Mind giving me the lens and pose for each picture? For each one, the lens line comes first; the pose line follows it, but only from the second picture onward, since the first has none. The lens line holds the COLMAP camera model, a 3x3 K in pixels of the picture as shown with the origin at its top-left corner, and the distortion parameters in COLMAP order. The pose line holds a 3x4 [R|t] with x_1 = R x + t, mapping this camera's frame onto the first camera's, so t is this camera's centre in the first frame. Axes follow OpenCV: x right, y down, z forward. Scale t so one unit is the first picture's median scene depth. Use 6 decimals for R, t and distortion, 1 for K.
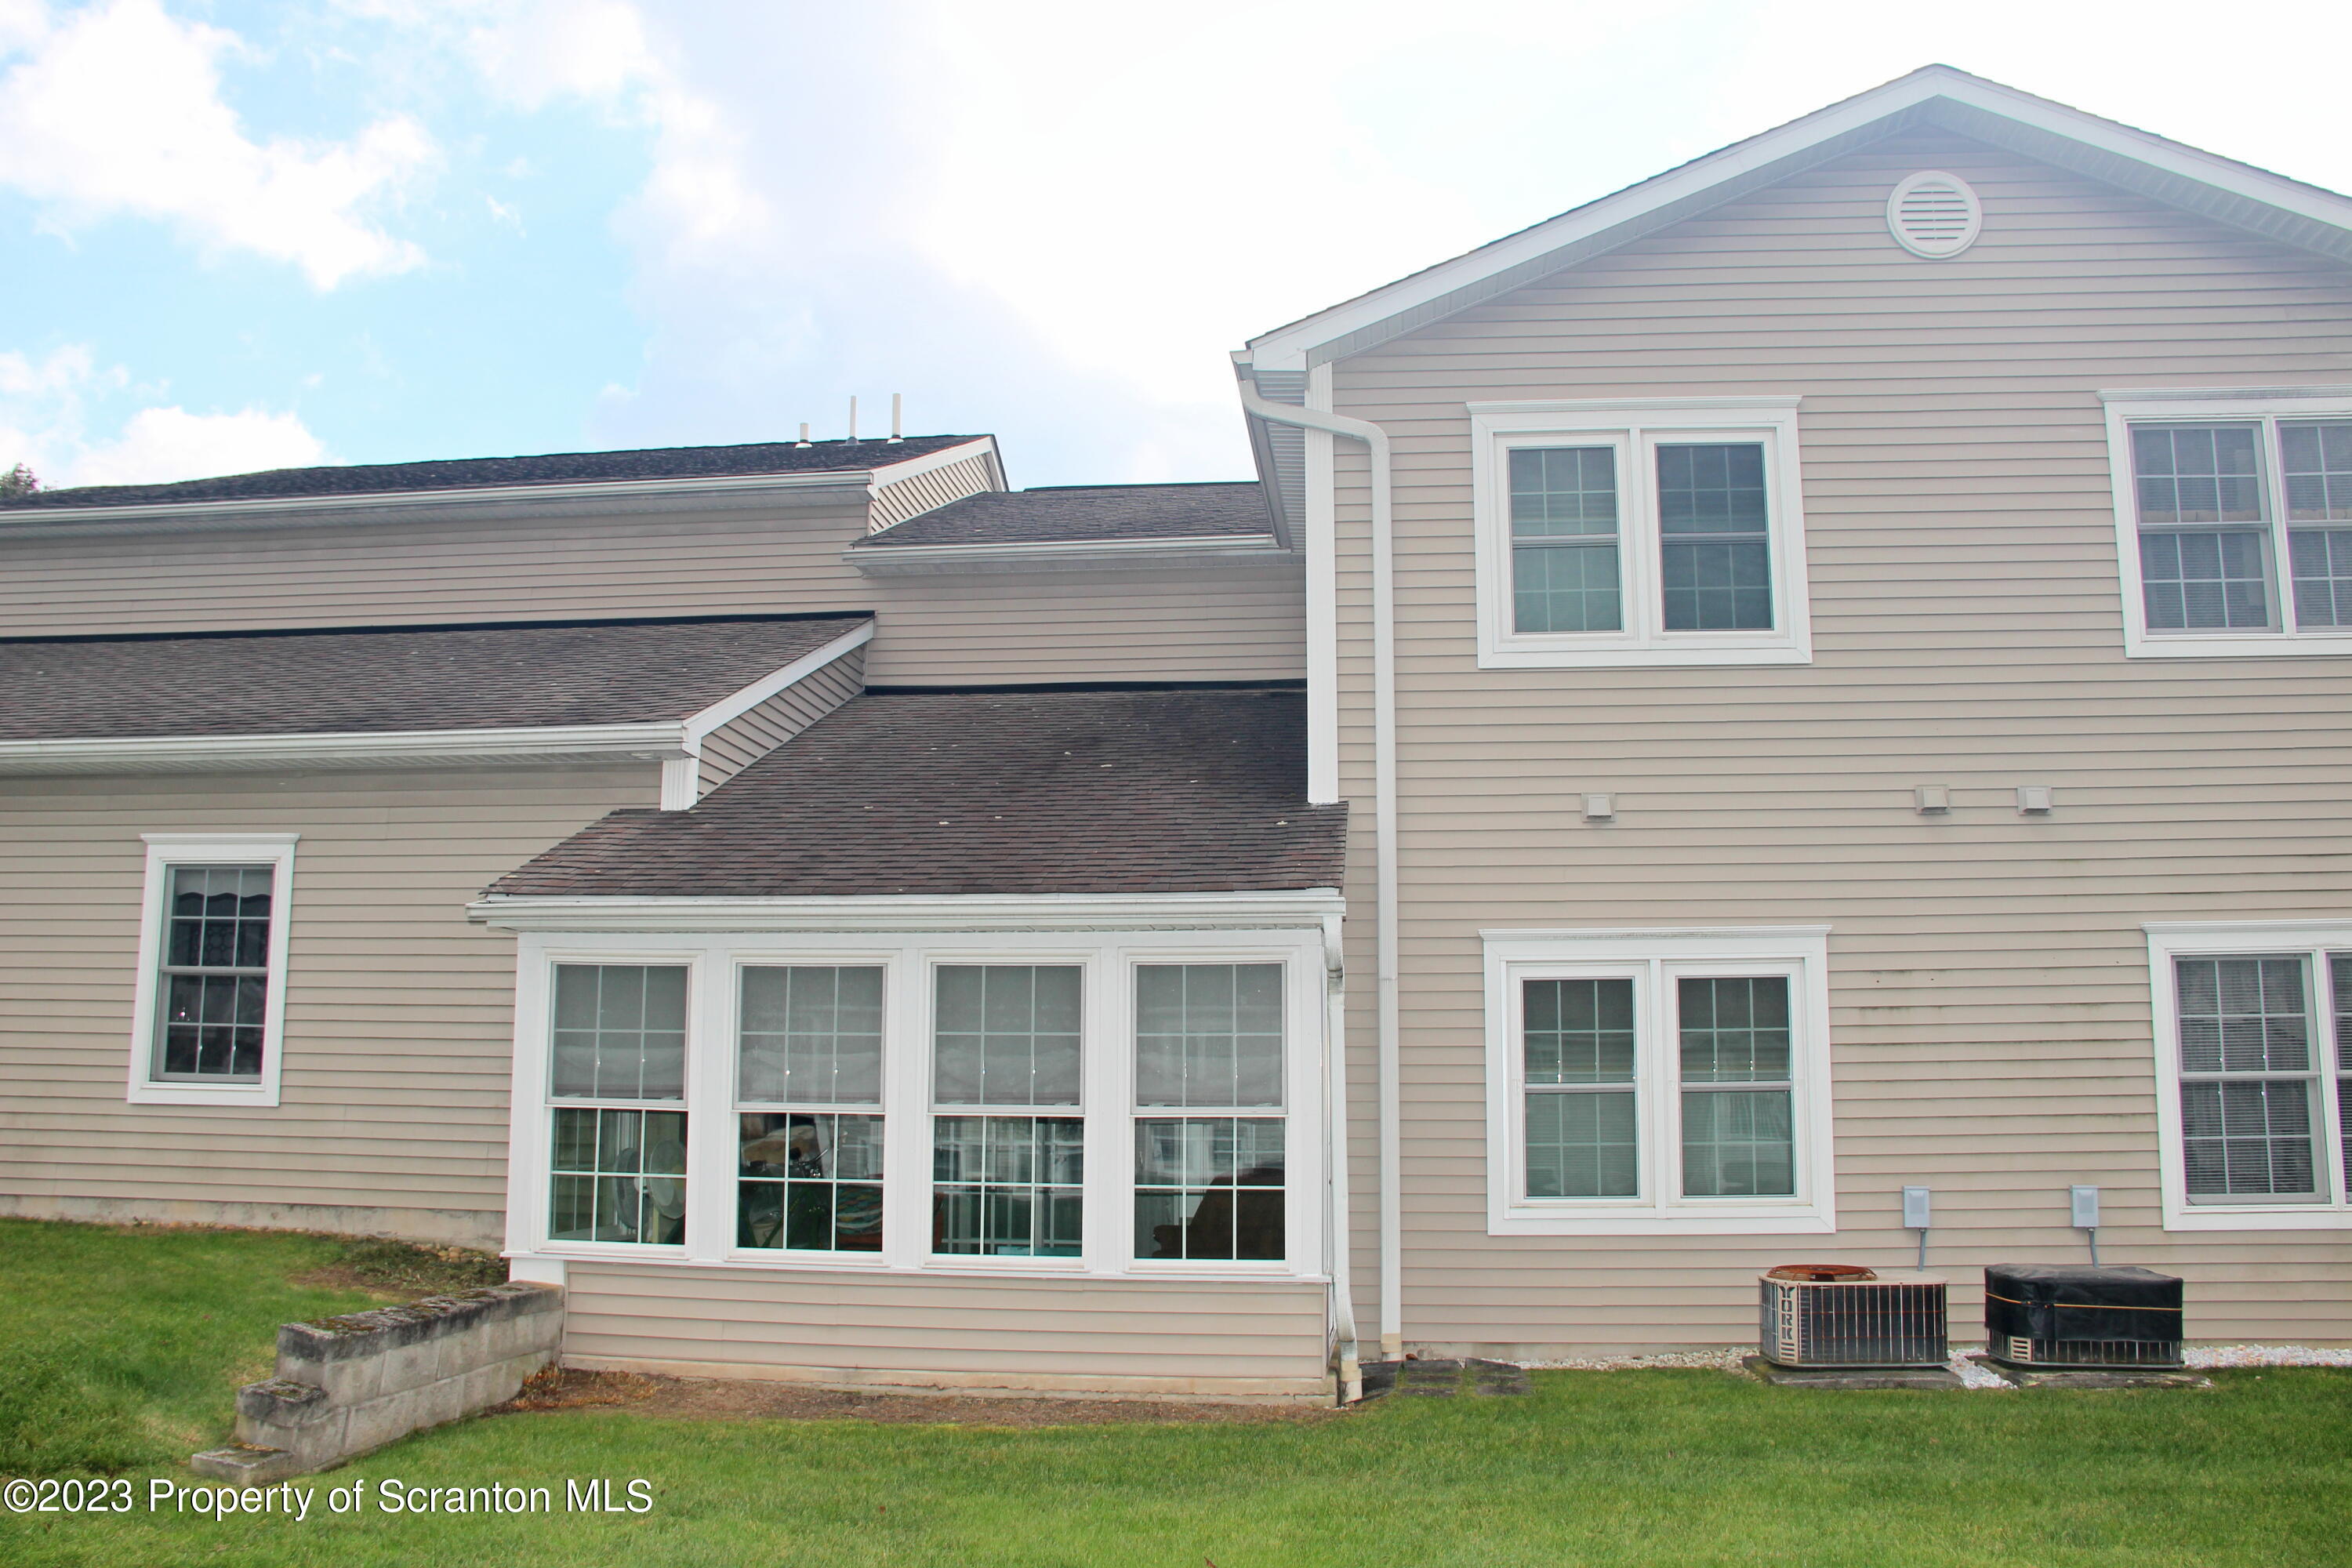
lens RADIAL K [[1881.2, 0, 1170.7], [0, 1881.2, 822.0], [0, 0, 1]] dist [-0.164354, 0.113850]
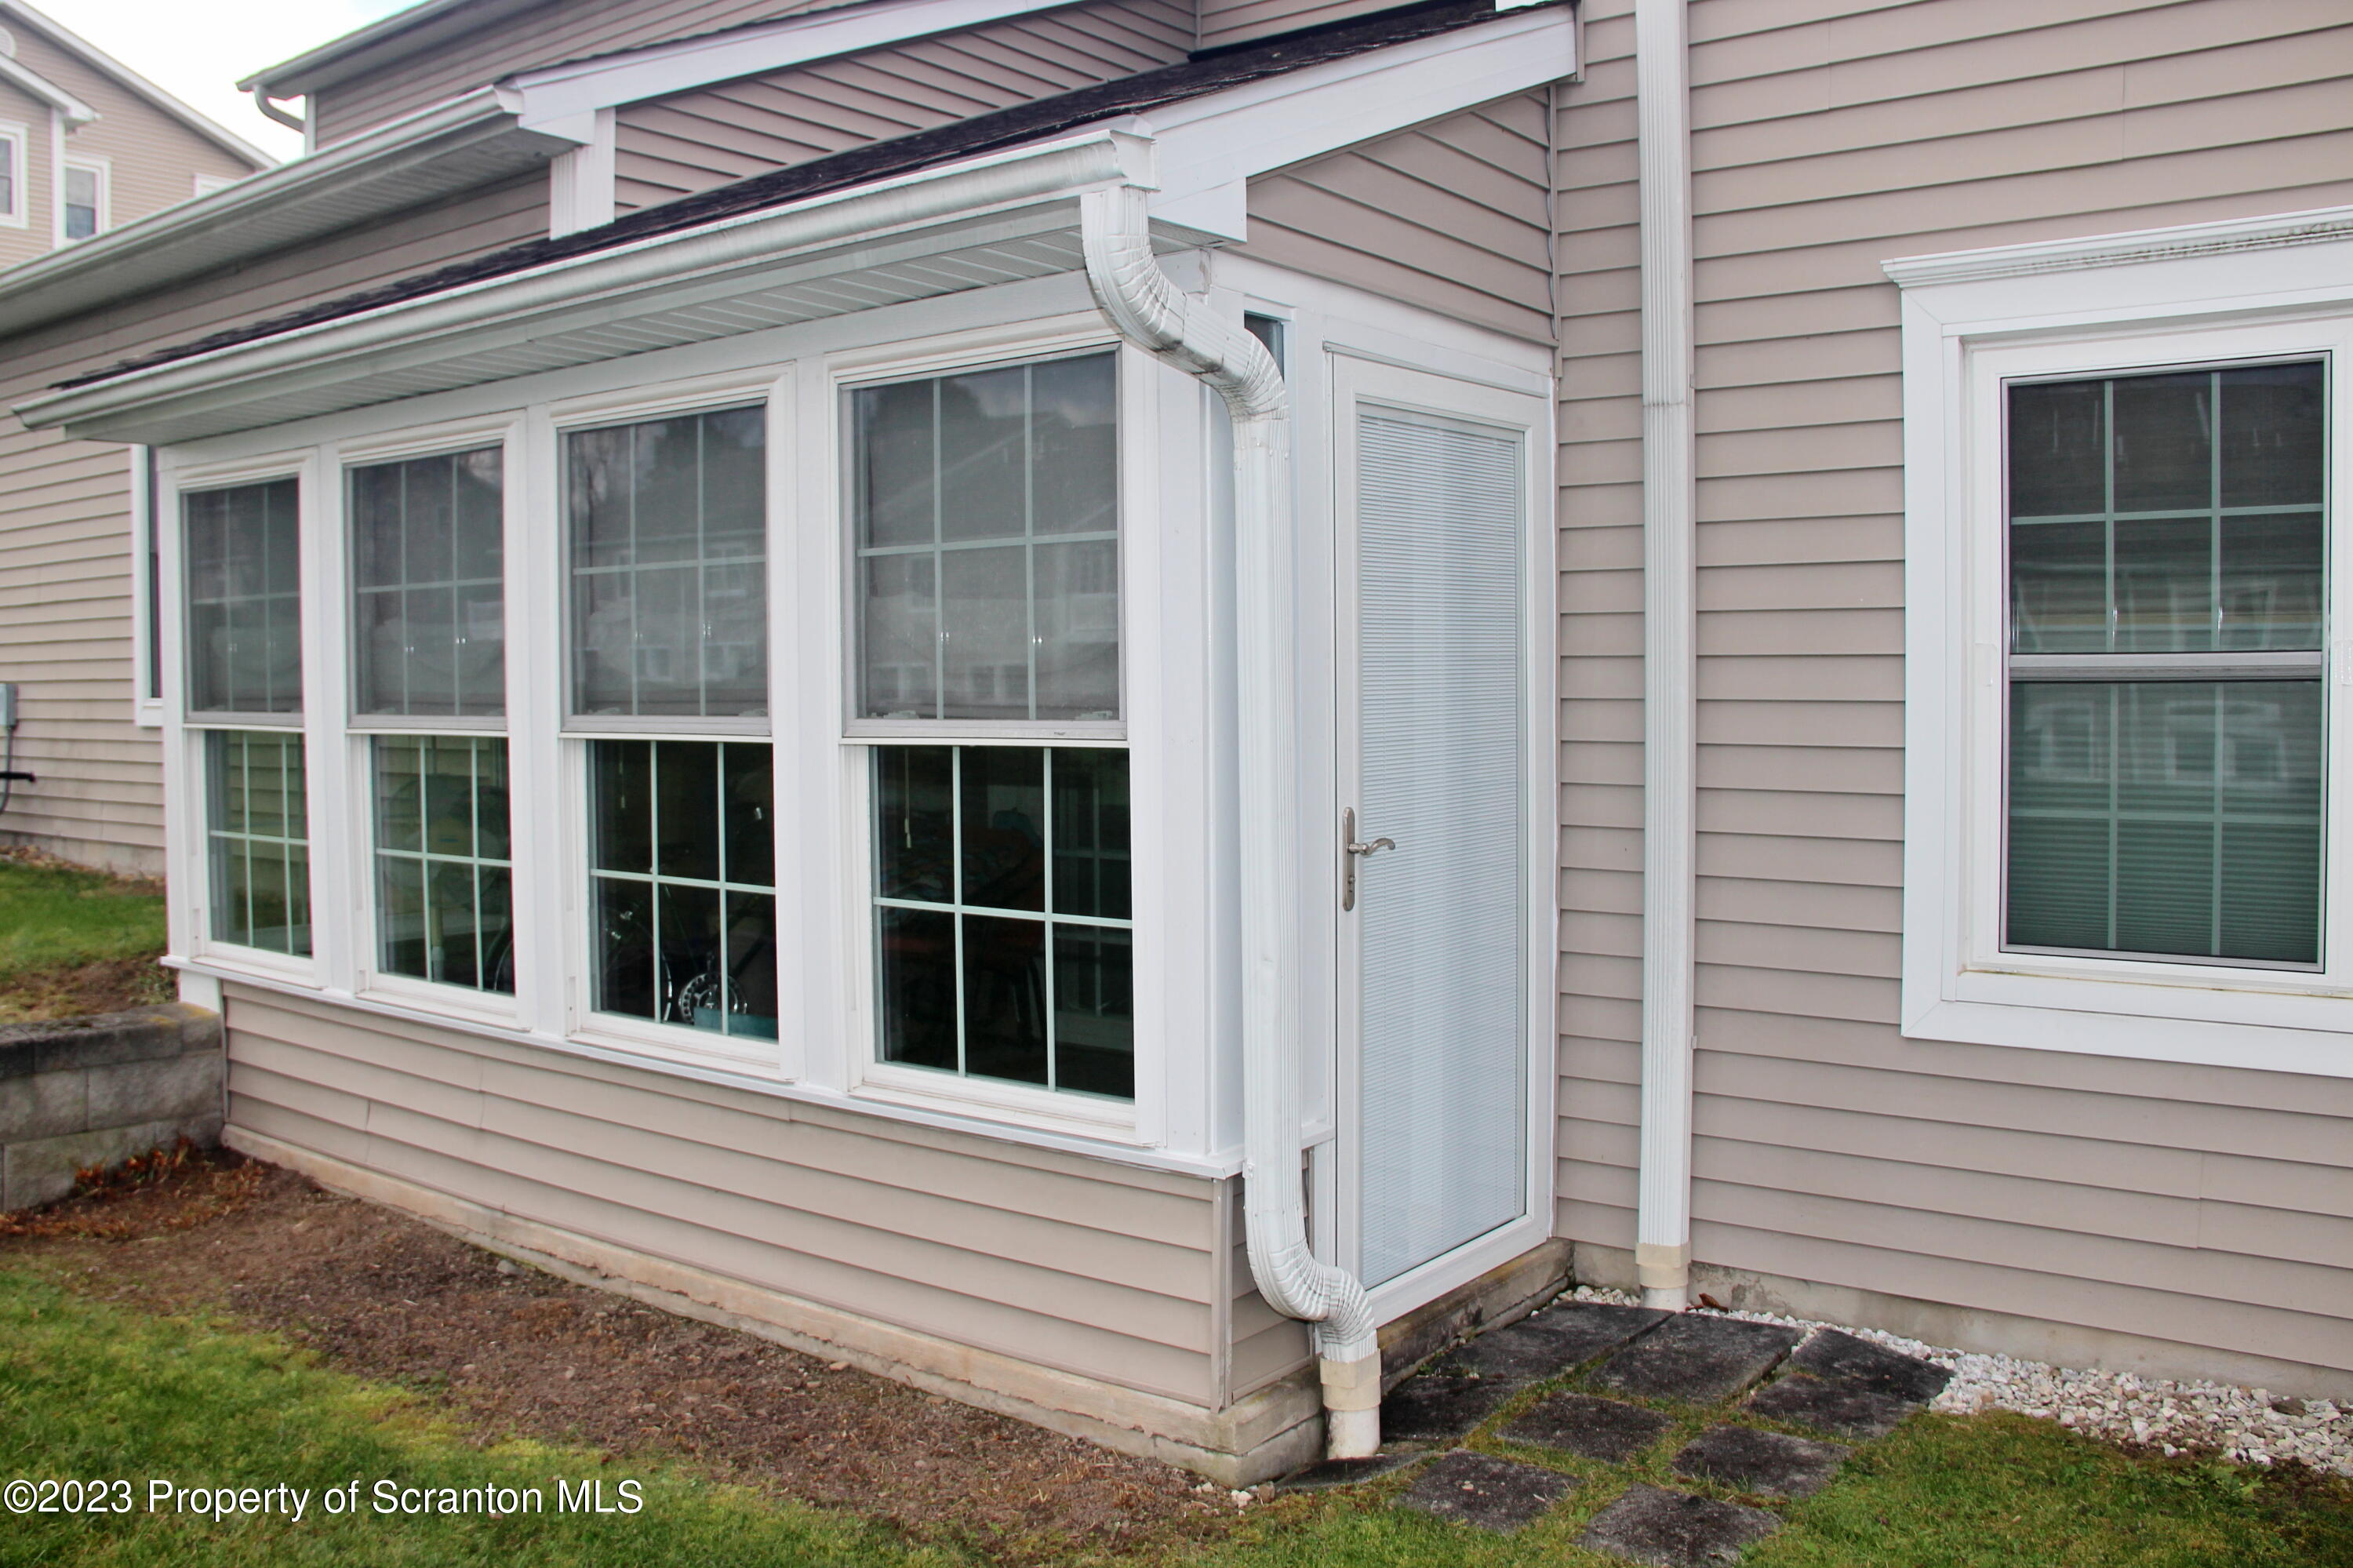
lens RADIAL K [[1960.5, 0, 1185.3], [0, 1960.5, 785.0], [0, 0, 1]] dist [-0.172871, 0.126217]
pose [[0.866995, 0.016775, -0.498034, 0.256204], [0.078880, 0.982212, 0.170401, 0.092666], [0.492034, -0.187022, 0.850250, 0.622101]]
